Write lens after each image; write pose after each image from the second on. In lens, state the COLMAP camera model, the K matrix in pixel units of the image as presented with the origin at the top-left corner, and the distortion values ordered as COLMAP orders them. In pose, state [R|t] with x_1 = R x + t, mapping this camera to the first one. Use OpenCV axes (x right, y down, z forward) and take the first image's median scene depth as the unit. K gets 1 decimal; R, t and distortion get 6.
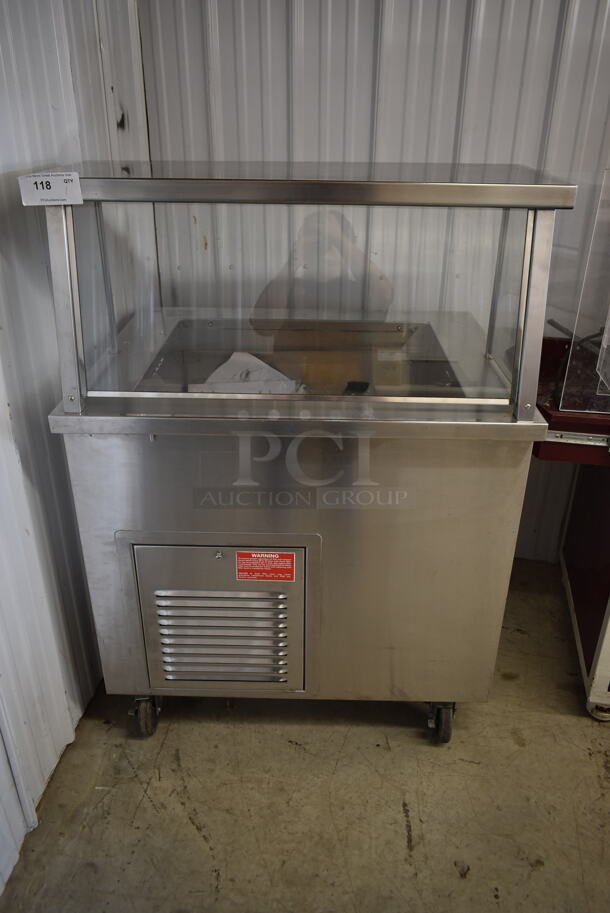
lens RADIAL K [[693.9, 0, 304.2], [0, 693.9, 455.4], [0, 0, 1]] dist [-0.019429, 0.006944]
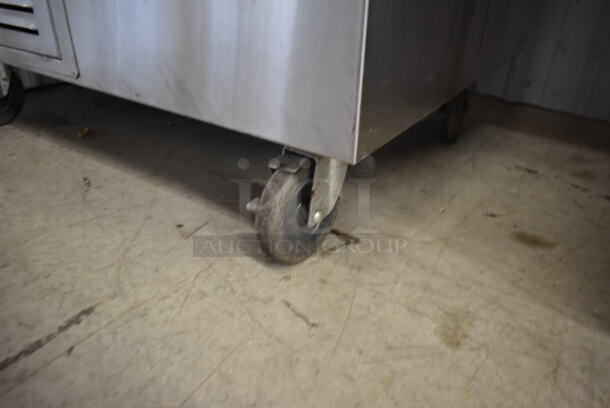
lens RADIAL K [[463.6, 0, 305.0], [0, 463.6, 203.5], [0, 0, 1]] dist [-0.019429, 0.006944]
pose [[0.837363, 0.283383, -0.467458, 0.384858], [-0.263734, 0.958462, 0.108609, 0.378070], [0.478819, 0.032339, 0.877318, 0.819512]]
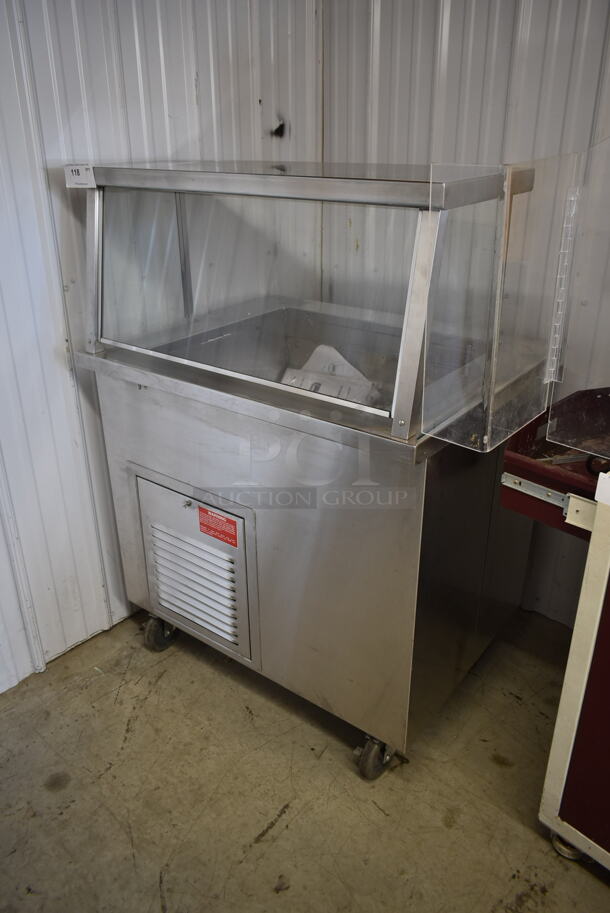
lens RADIAL K [[693.9, 0, 301.0], [0, 693.9, 454.4], [0, 0, 1]] dist [-0.019429, 0.006944]
pose [[0.810572, 0.238364, -0.534934, 0.580471], [-0.255252, 0.965890, 0.043619, -0.029837], [0.527085, 0.101187, 0.843767, 0.127039]]
